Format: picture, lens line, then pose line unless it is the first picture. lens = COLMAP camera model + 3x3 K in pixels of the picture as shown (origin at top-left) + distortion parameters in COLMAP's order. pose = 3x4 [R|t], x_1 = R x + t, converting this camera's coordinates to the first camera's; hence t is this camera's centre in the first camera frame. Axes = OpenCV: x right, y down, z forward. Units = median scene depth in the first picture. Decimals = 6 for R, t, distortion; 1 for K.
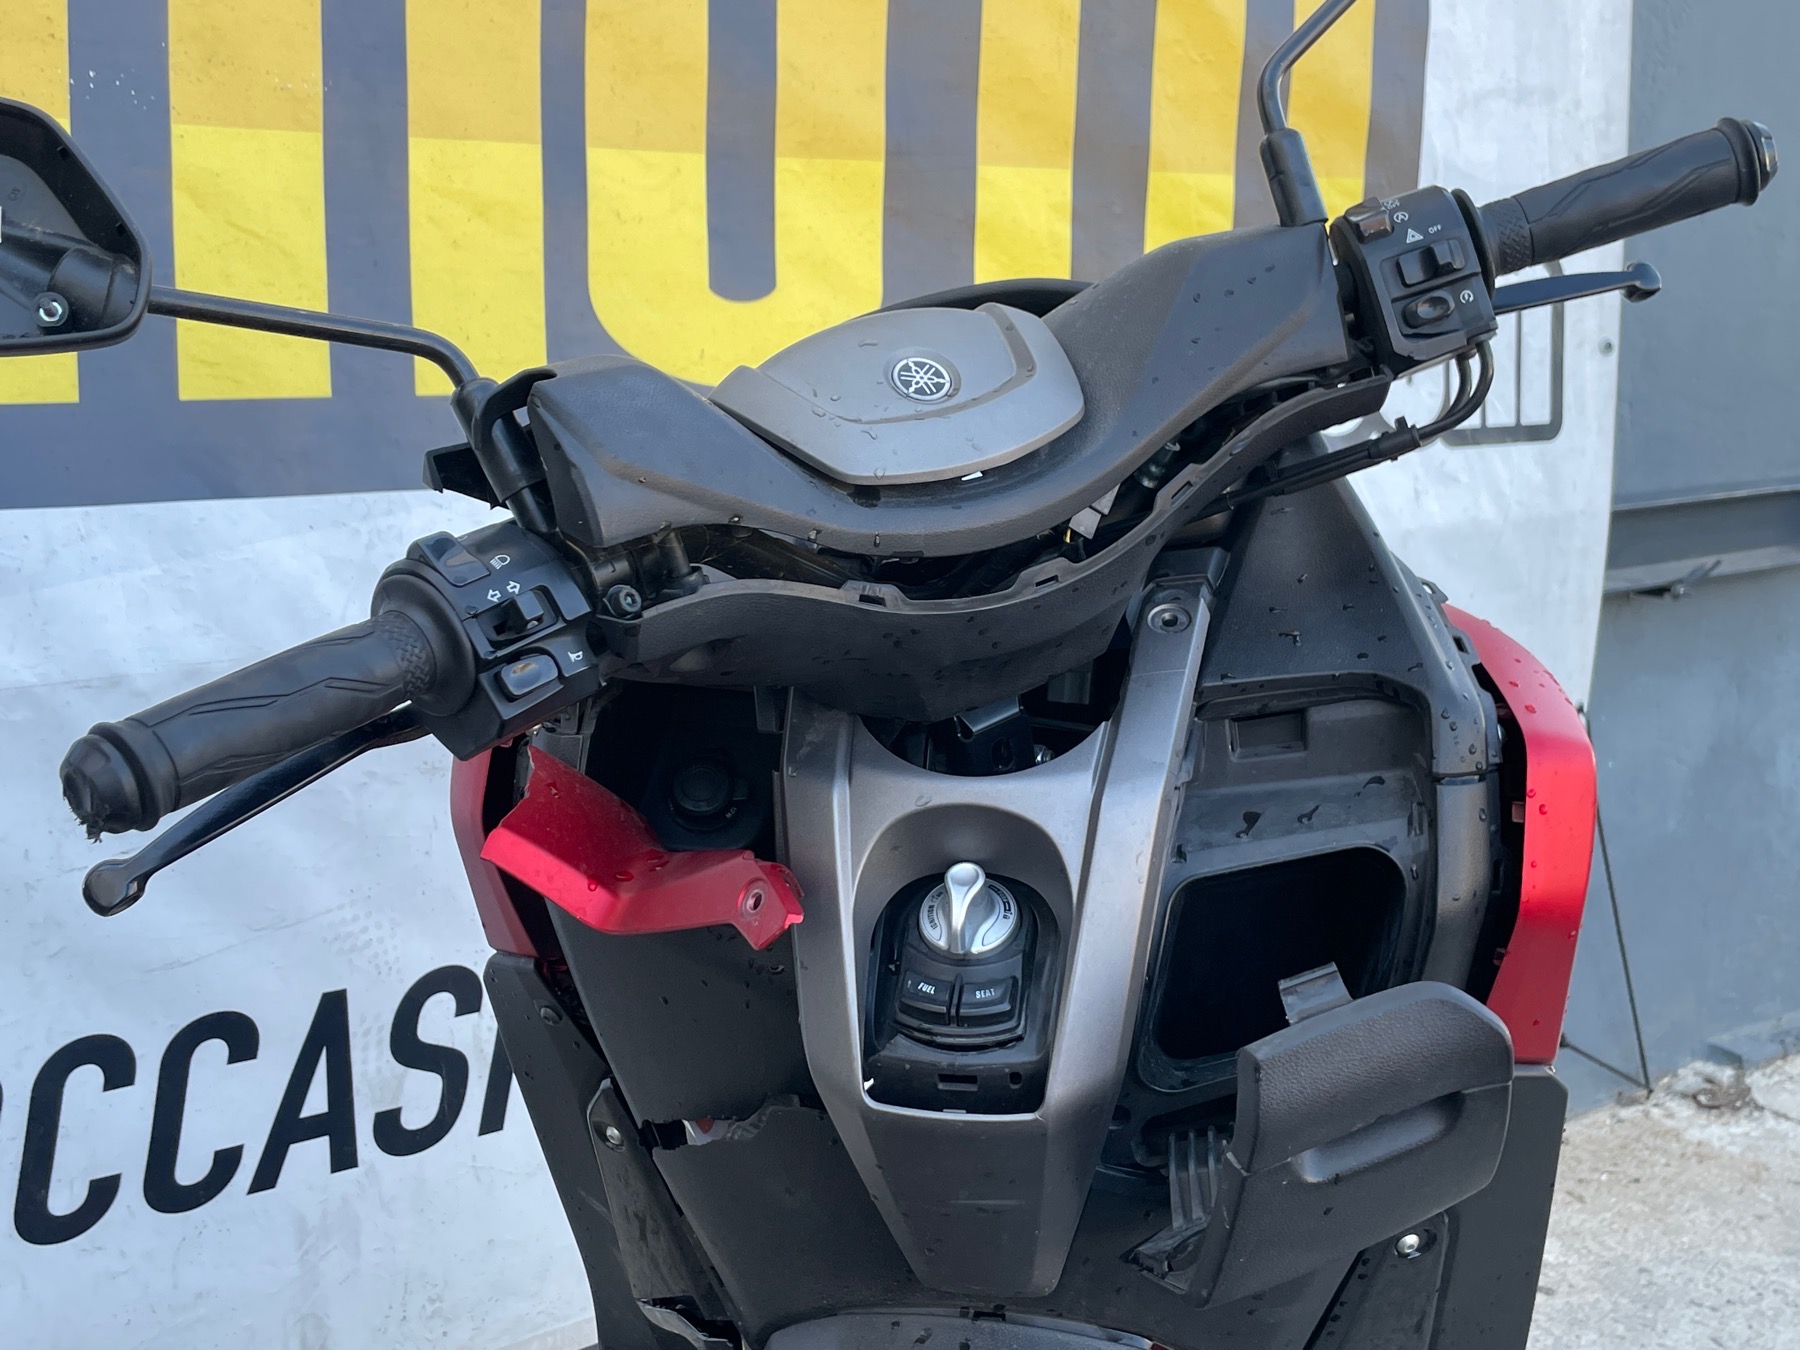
lens RADIAL K [[1845.0, 0, 900.0], [0, 1845.0, 675.0], [0, 0, 1]] dist [0.077899, -0.012736]
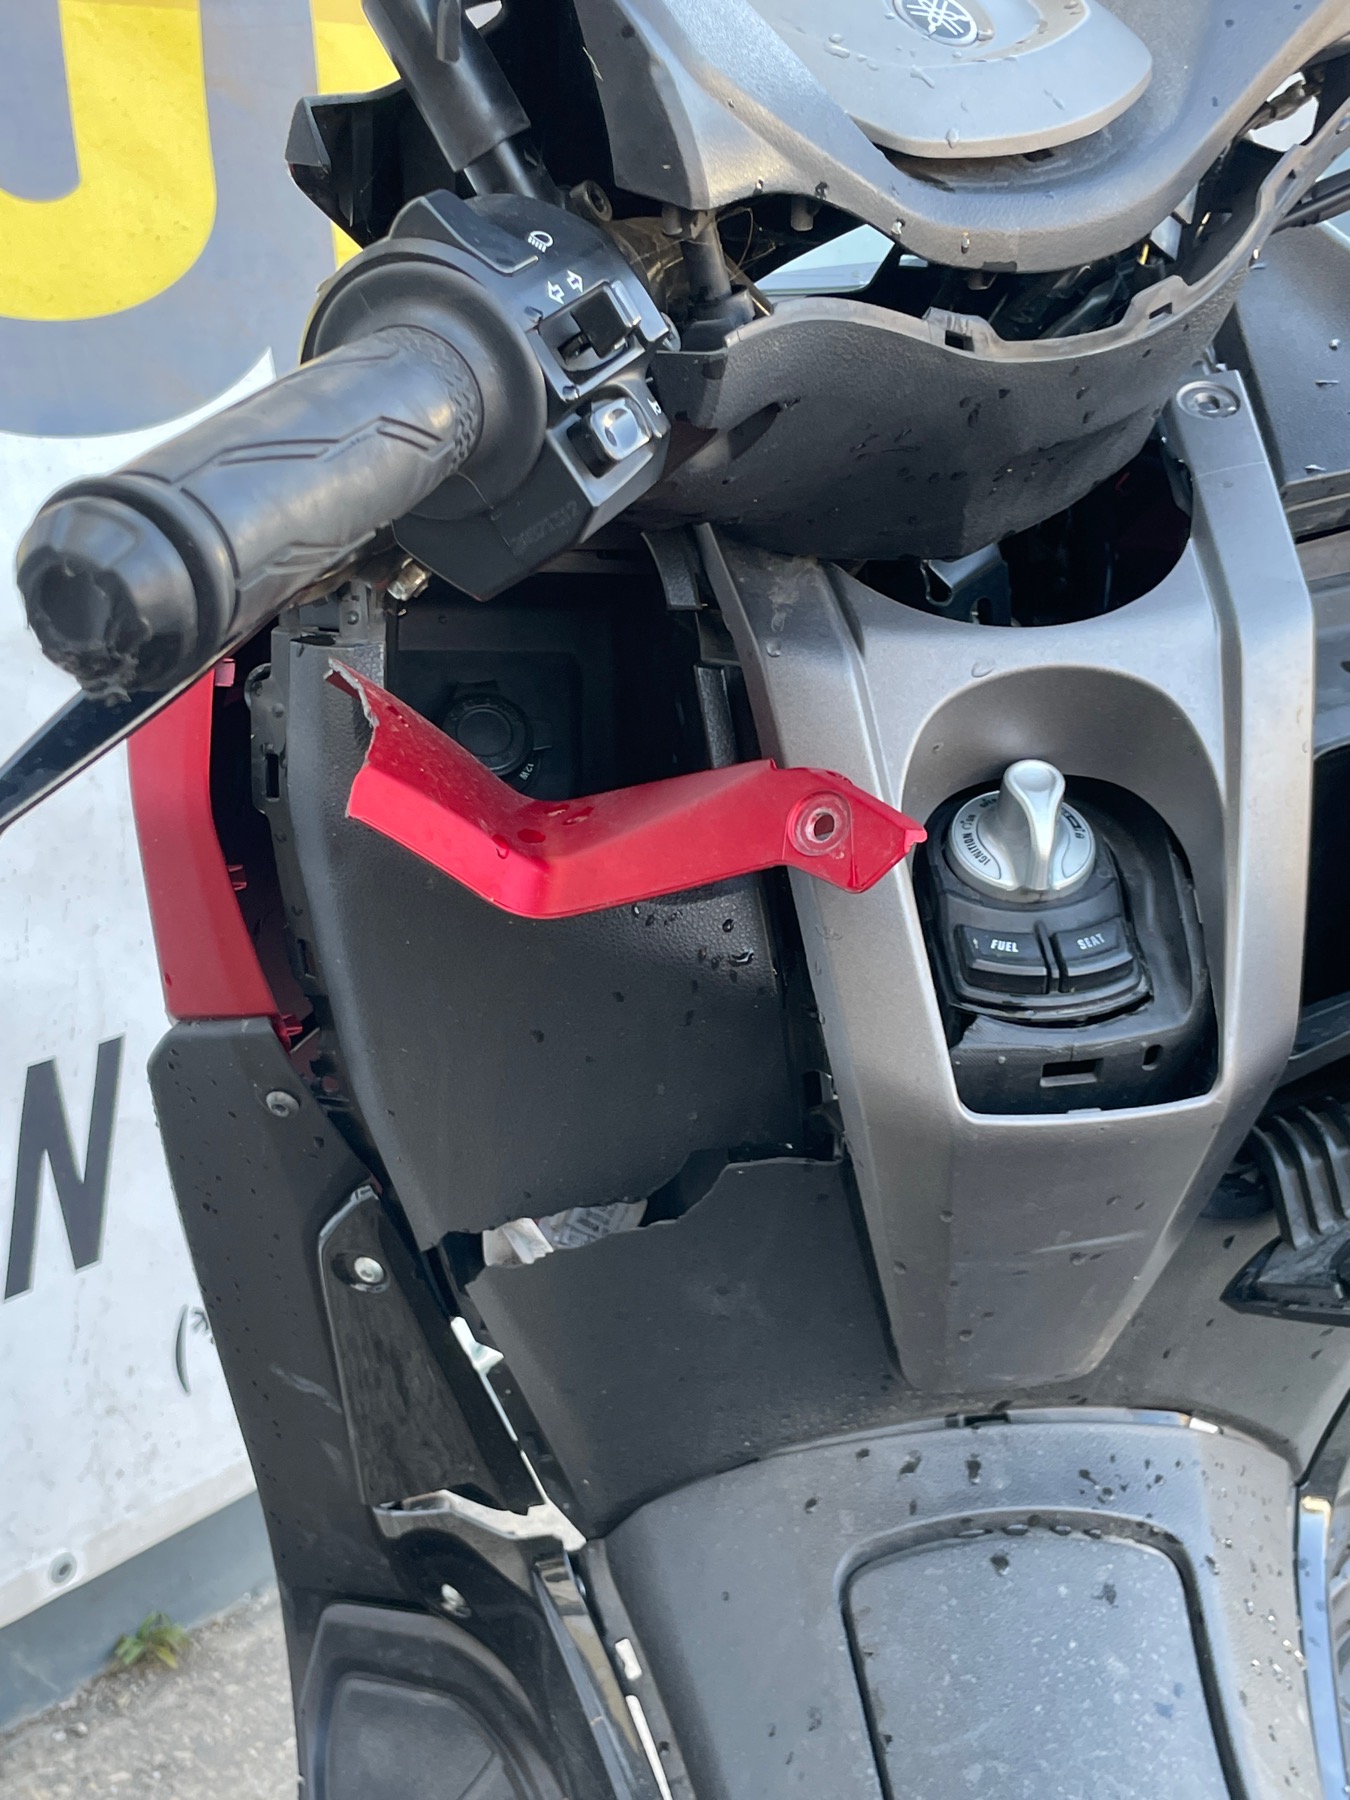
lens RADIAL K [[2262.1, 0, 675.0], [0, 2262.1, 900.0], [0, 0, 1]] dist [0.041516, -0.061682]
pose [[0.964844, -0.114161, 0.236733, -0.298656], [0.097675, 0.991976, 0.080274, 0.074682], [-0.243998, -0.054329, 0.968253, 0.228077]]
